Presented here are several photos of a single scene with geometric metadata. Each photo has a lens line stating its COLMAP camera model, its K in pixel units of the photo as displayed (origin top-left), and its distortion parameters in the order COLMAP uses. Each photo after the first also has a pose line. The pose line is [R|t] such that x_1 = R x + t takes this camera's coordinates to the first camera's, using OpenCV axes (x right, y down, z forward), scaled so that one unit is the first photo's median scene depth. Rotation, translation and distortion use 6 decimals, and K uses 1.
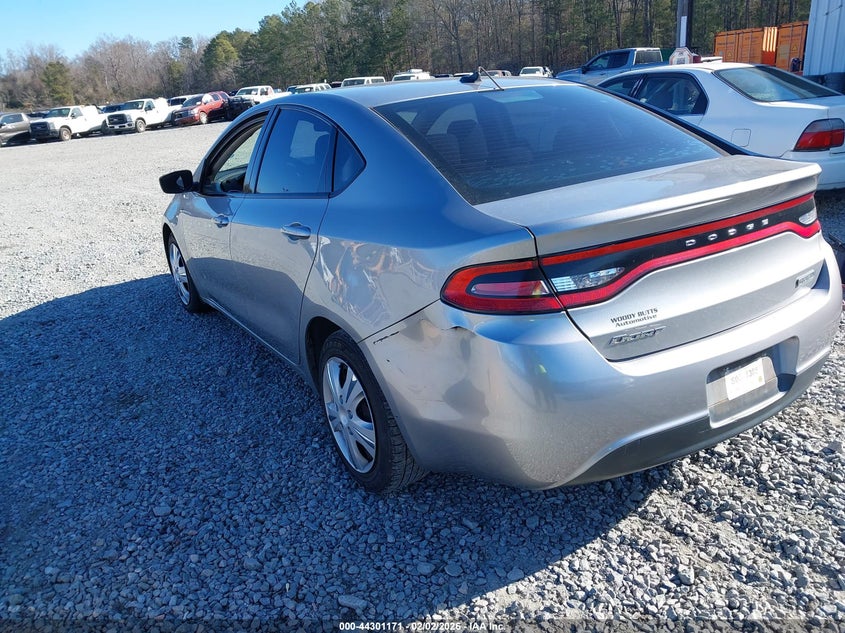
lens RADIAL K [[696.4, 0, 422.5], [0, 696.4, 316.5], [0, 0, 1]] dist [0.011875, -0.007819]
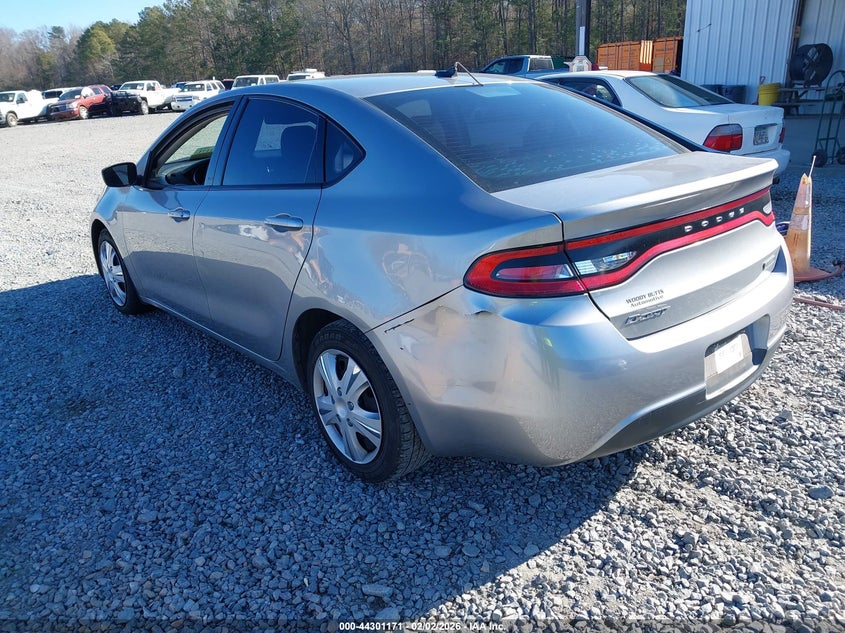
lens RADIAL K [[696.4, 0, 422.5], [0, 696.4, 316.5], [0, 0, 1]] dist [0.011875, -0.007819]
pose [[0.985959, -0.025014, 0.165104, -0.168205], [0.025672, 0.999669, -0.001852, 0.018068], [-0.165003, 0.006065, 0.986274, 0.000507]]
